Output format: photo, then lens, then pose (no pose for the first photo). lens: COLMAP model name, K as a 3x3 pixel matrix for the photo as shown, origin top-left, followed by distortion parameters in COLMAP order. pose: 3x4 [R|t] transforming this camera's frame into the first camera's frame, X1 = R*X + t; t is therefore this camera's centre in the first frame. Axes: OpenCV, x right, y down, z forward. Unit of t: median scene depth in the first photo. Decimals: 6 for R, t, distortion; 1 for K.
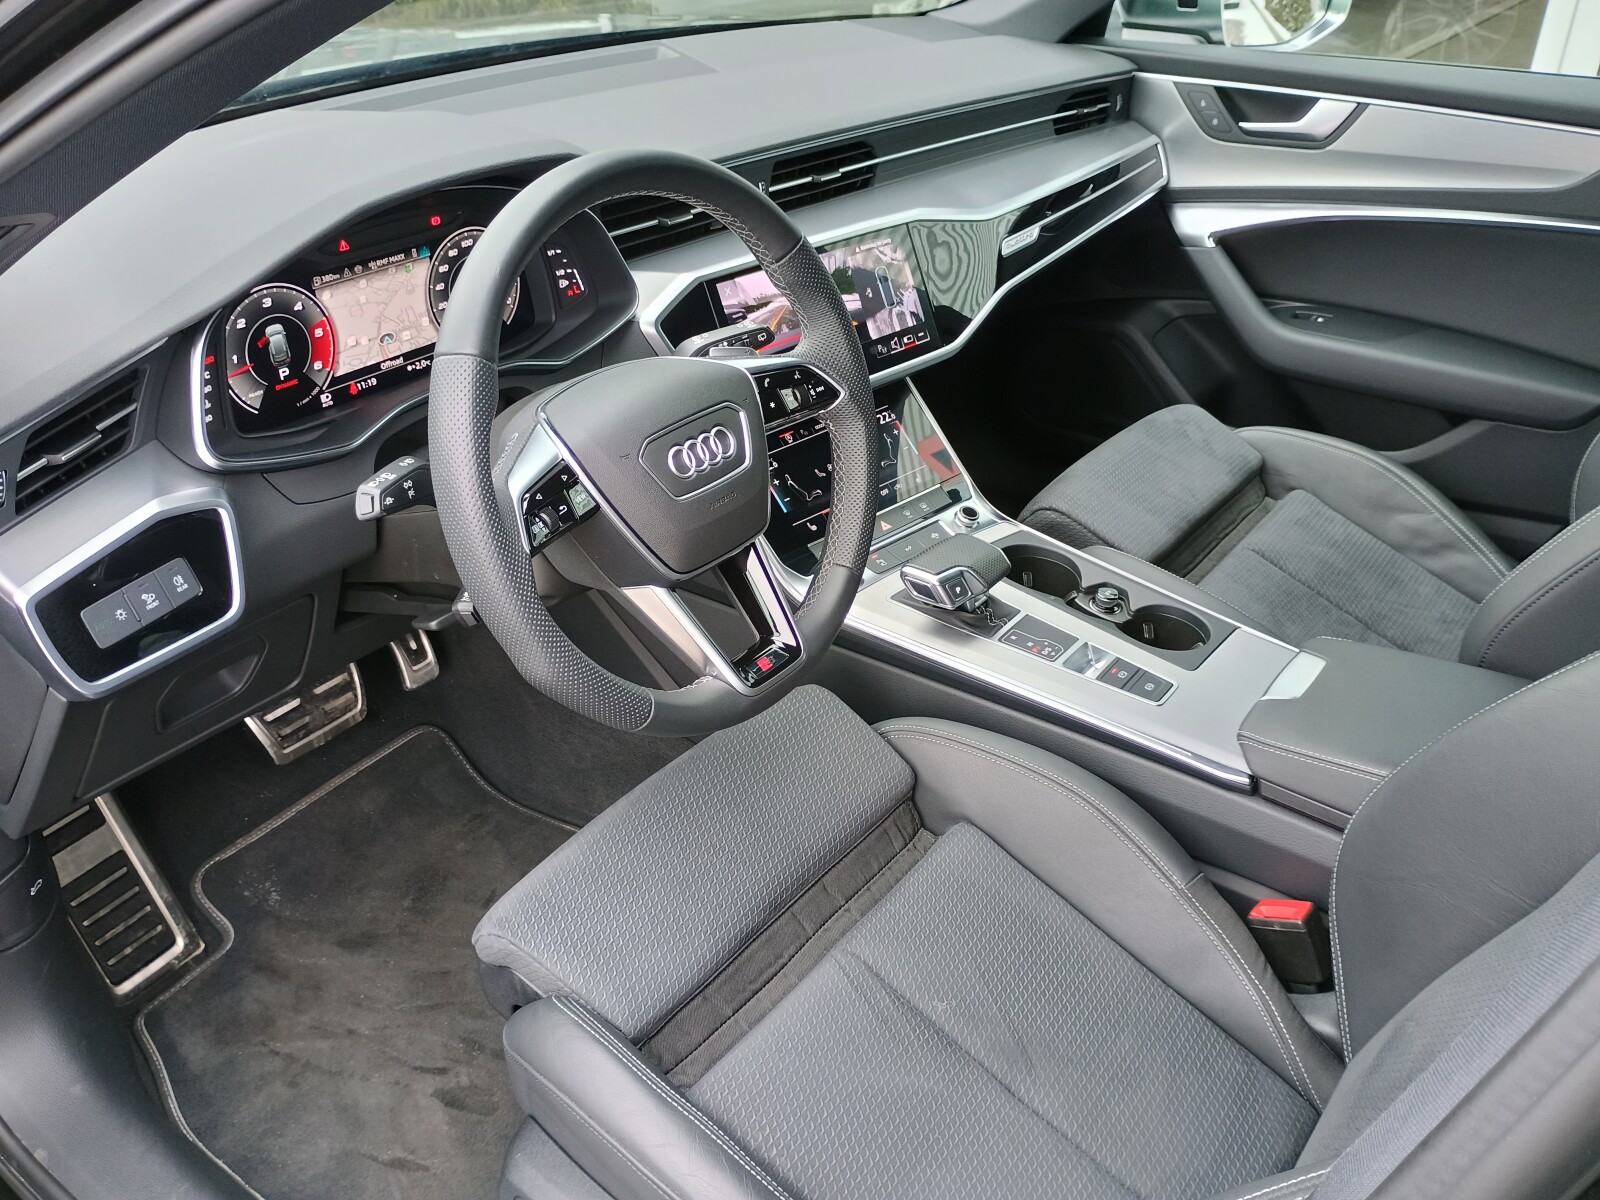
lens RADIAL K [[1395.7, 0, 801.0], [0, 1395.7, 588.6], [0, 0, 1]] dist [0.036990, -0.028951]
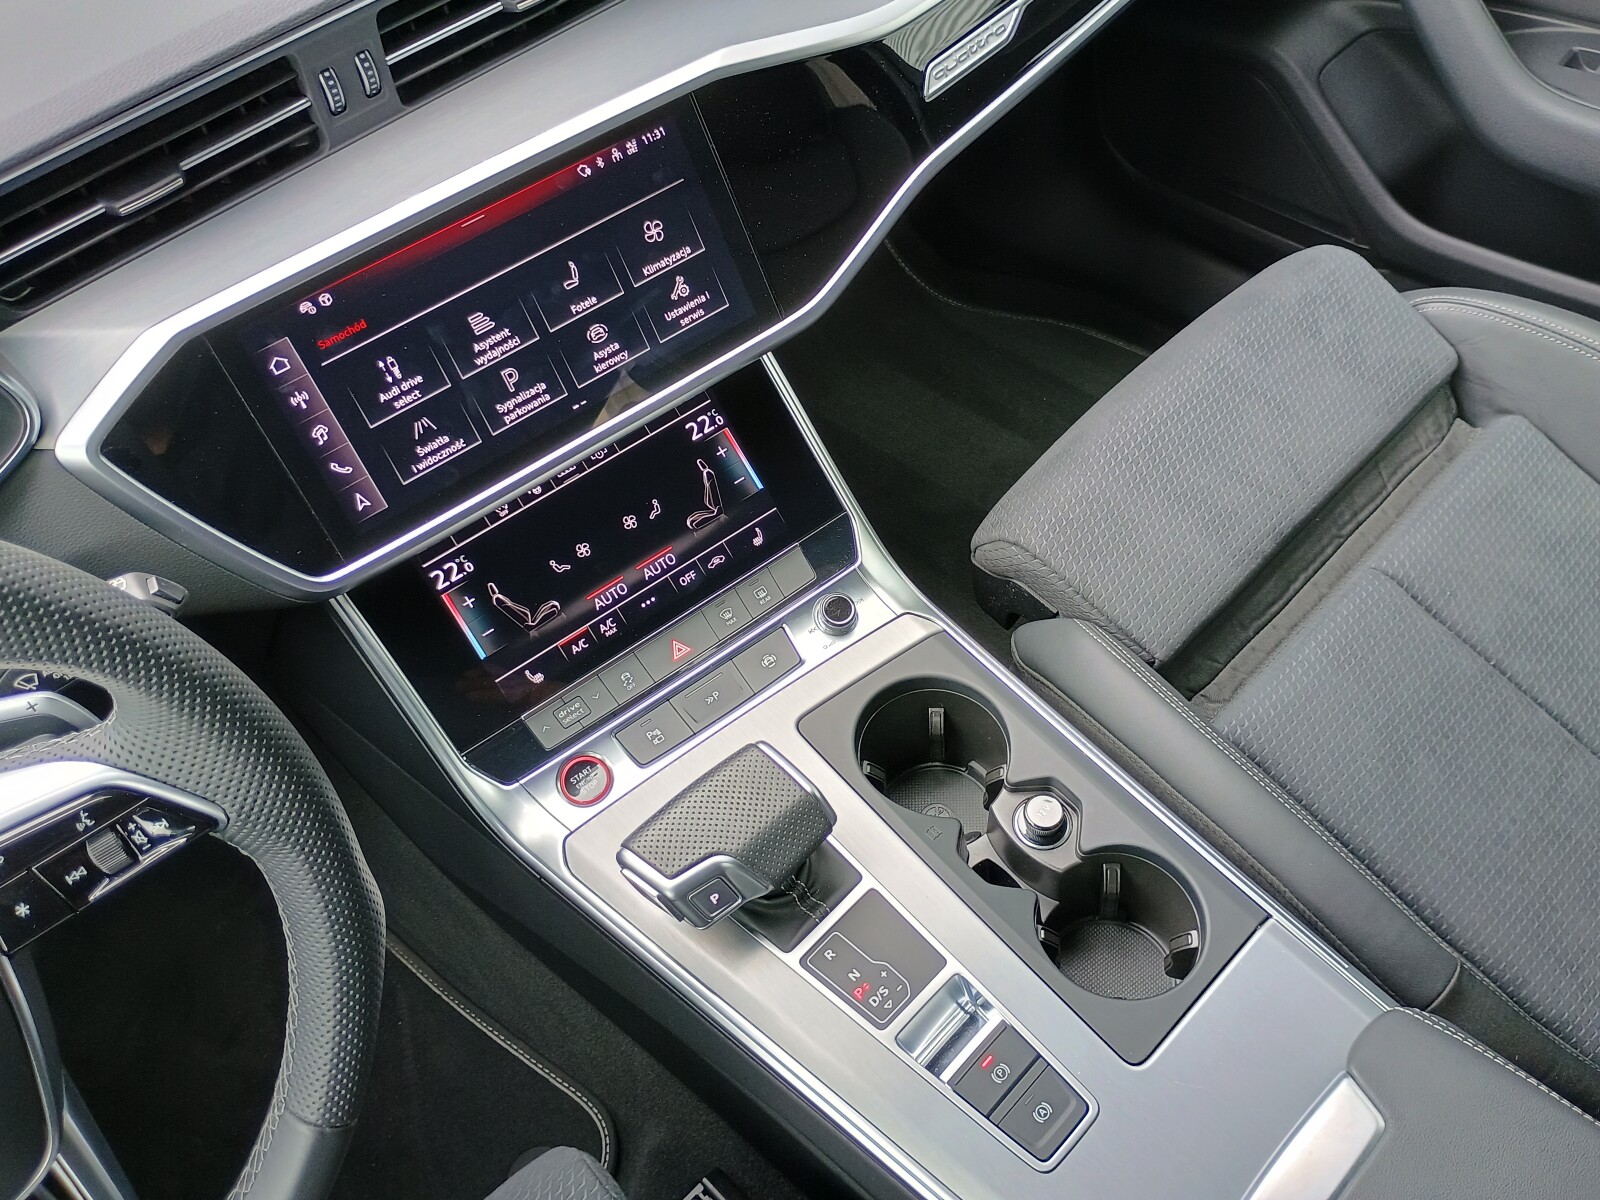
lens RADIAL K [[1407.3, 0, 832.4], [0, 1407.3, 552.4], [0, 0, 1]] dist [0.023570, -0.003374]
pose [[0.983883, 0.025864, -0.176931, 0.244350], [0.035480, 0.941571, 0.334941, -0.300009], [0.175256, -0.335820, 0.925478, 0.521623]]
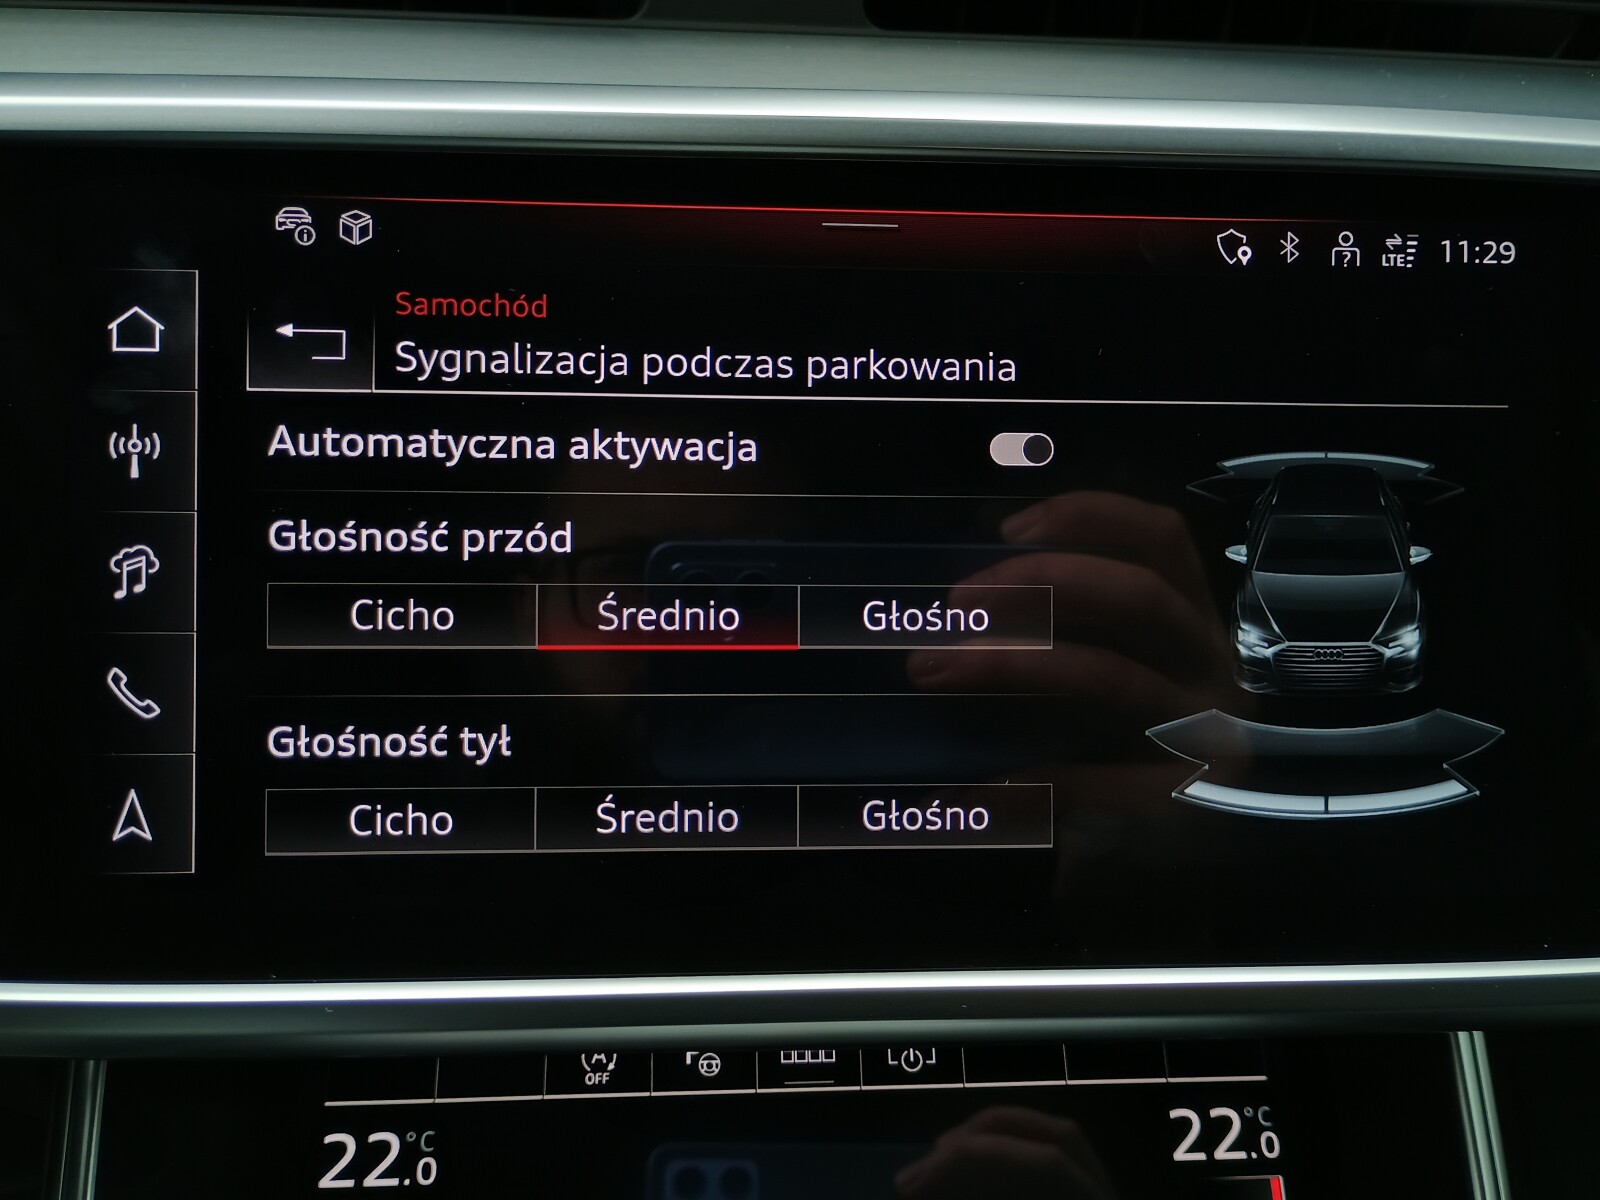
lens RADIAL K [[1425.5, 0, 834.8], [0, 1425.5, 550.4], [0, 0, 1]] dist [0.031386, -0.021613]
pose [[0.770911, 0.292632, -0.565741, 0.123771], [-0.357637, 0.933851, -0.004299, -0.203413], [0.527059, 0.205644, 0.824572, 0.893191]]
